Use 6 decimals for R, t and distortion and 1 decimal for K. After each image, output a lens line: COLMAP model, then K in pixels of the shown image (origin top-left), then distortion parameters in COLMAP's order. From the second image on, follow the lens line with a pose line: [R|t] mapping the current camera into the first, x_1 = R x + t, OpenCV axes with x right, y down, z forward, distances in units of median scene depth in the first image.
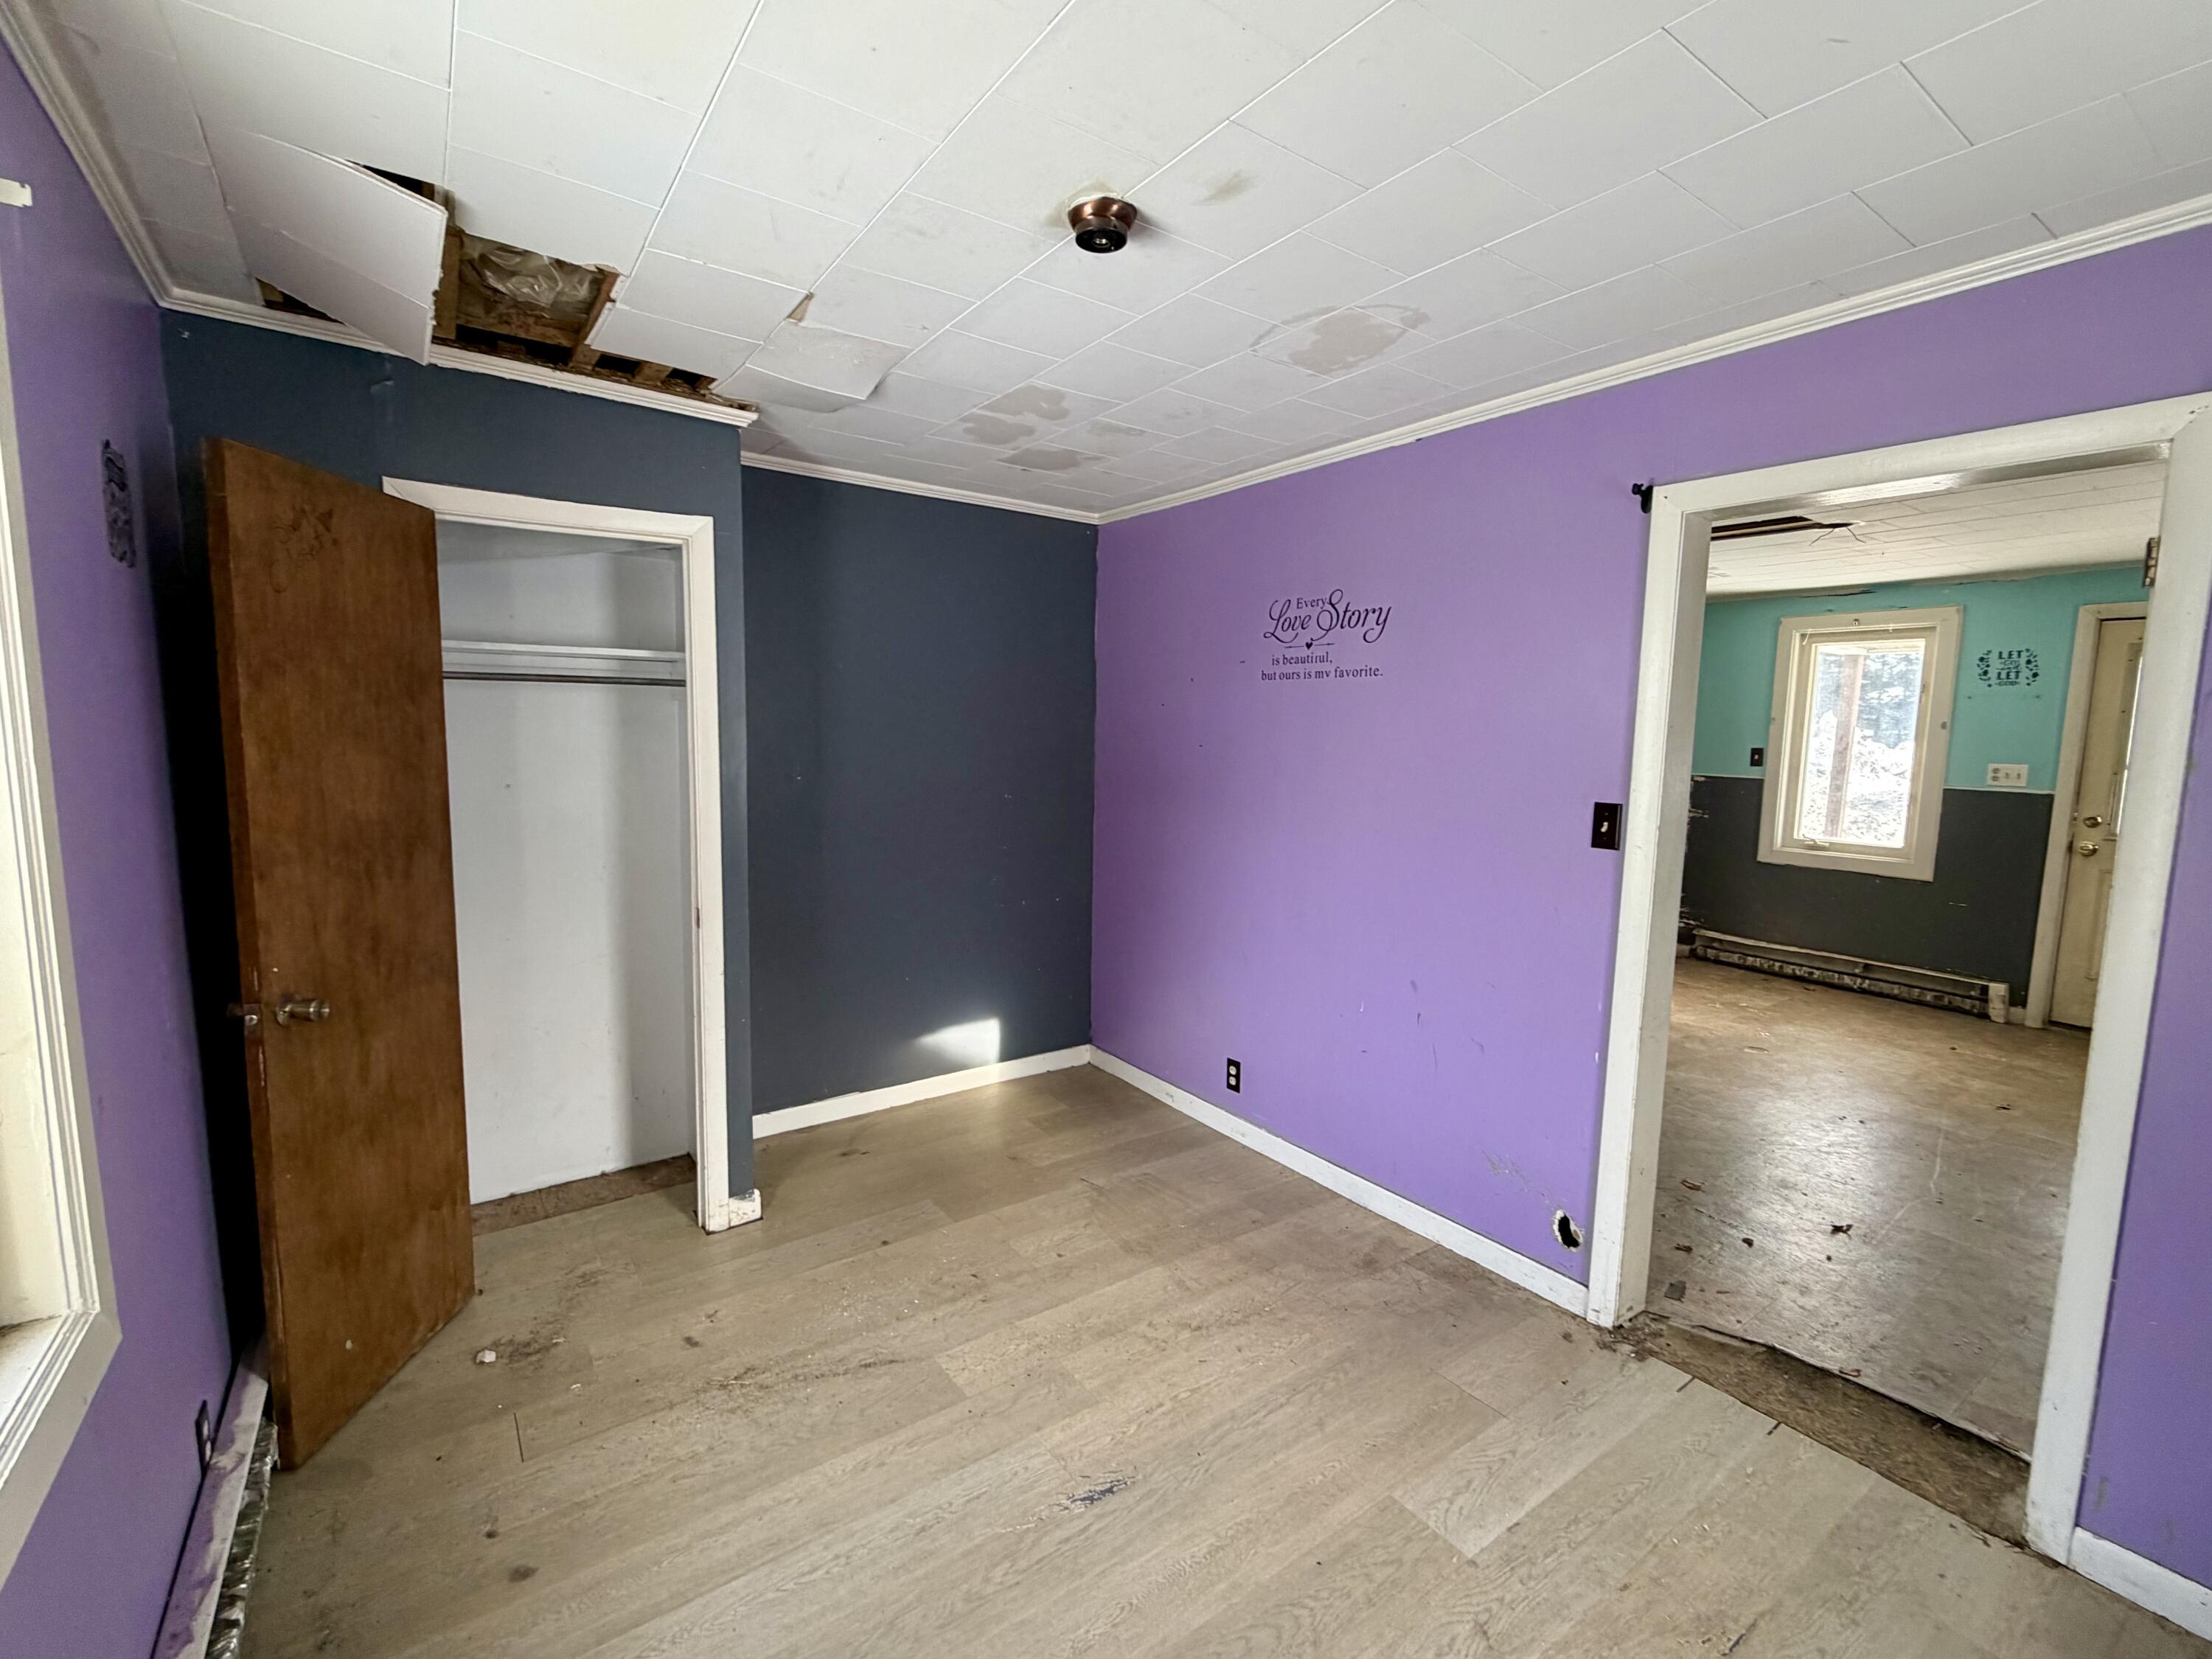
lens RADIAL K [[982.4, 0, 1103.4], [0, 982.4, 831.4], [0, 0, 1]] dist [0.000979, -0.001206]
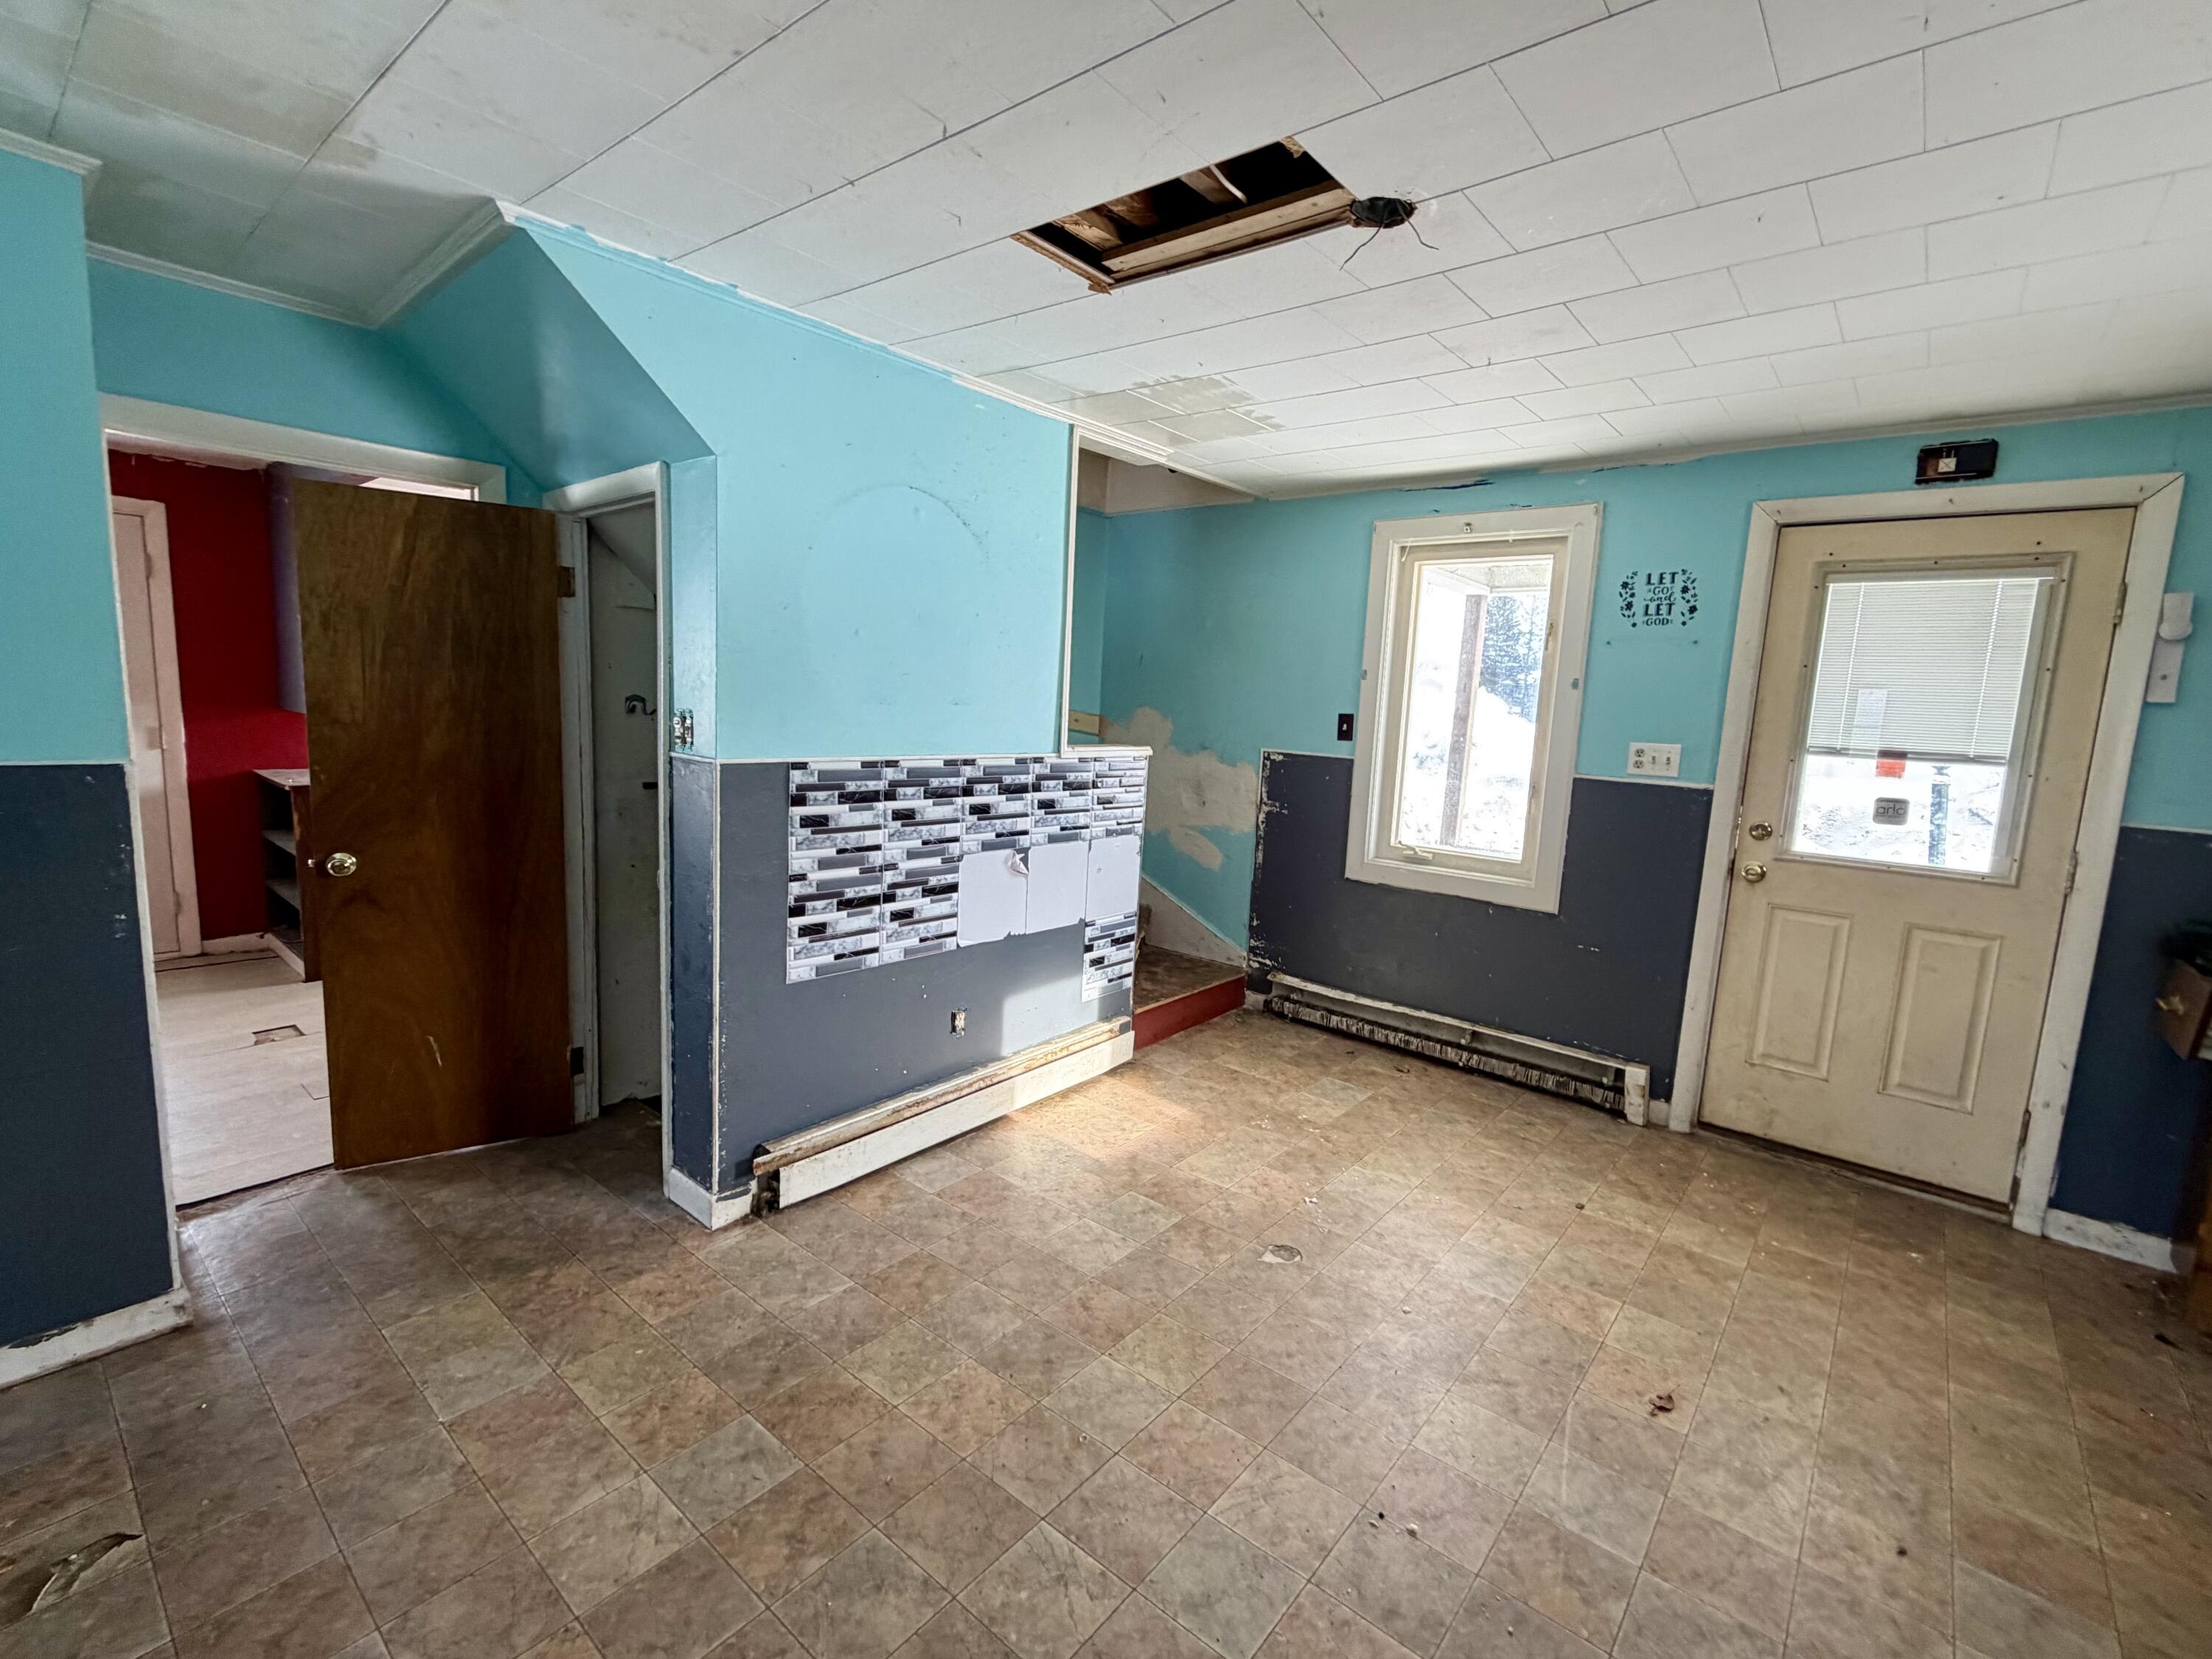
lens RADIAL K [[982.4, 0, 1103.6], [0, 982.4, 830.8], [0, 0, 1]] dist [0.000979, -0.001206]
pose [[0.965141, -0.010802, 0.261507, 0.421907], [0.001348, 0.999340, 0.036305, -0.037163], [-0.261726, -0.034687, 0.964519, 0.497233]]
